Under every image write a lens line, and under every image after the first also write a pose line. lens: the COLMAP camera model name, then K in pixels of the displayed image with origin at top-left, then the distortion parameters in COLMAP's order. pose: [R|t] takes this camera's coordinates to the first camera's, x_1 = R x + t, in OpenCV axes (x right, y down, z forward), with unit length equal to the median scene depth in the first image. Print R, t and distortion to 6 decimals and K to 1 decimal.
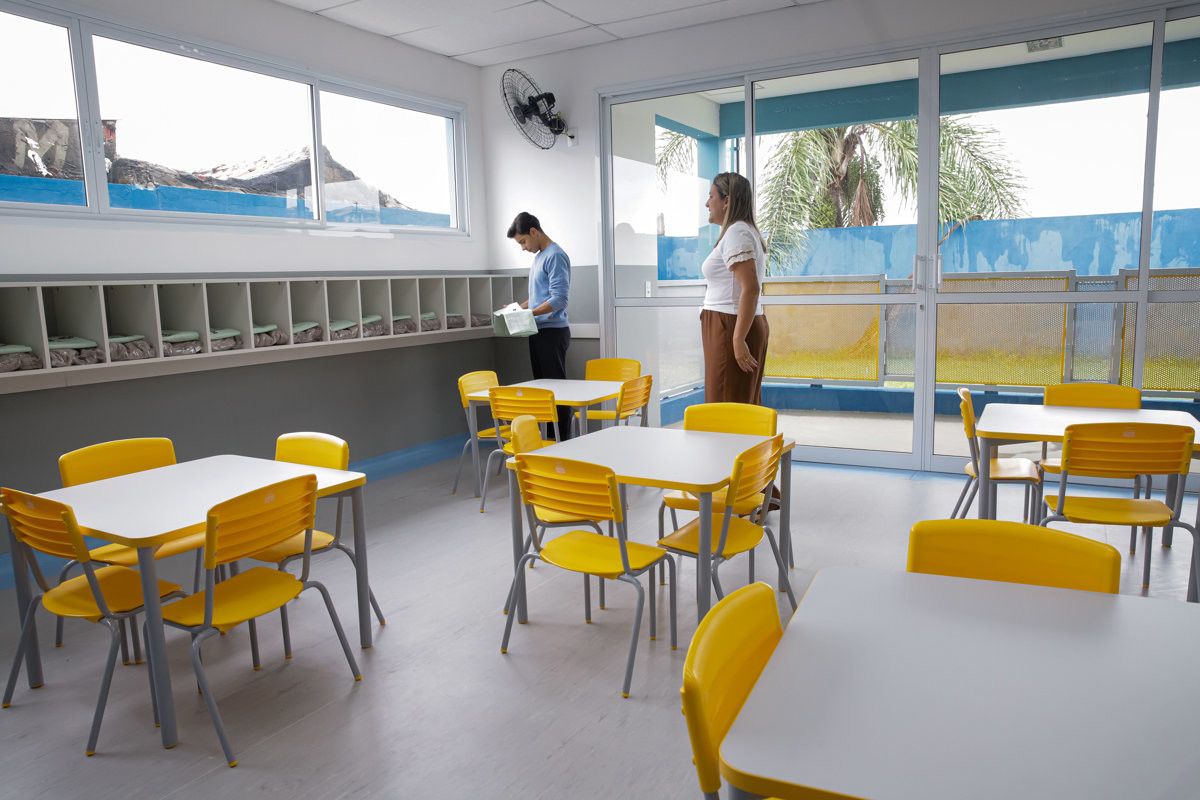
lens RADIAL K [[813.1, 0, 600.0], [0, 813.1, 400.0], [0, 0, 1]] dist [0.002257, 0.000223]
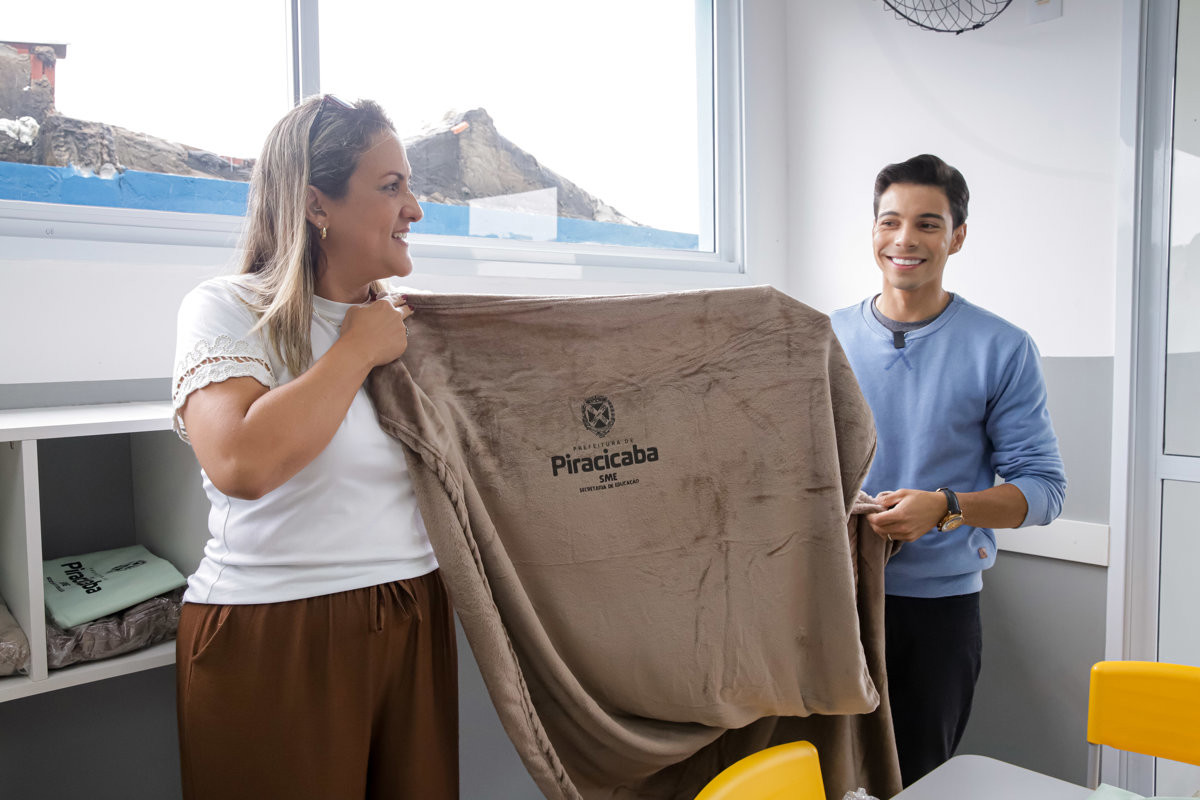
lens RADIAL K [[977.5, 0, 600.0], [0, 977.5, 400.0], [0, 0, 1]] dist [-0.000449, 0.001491]
pose [[0.957596, 0.038029, -0.285593, -0.085990], [-0.057428, 0.996554, -0.059856, -0.104363], [0.282332, 0.073719, 0.956480, 0.522771]]
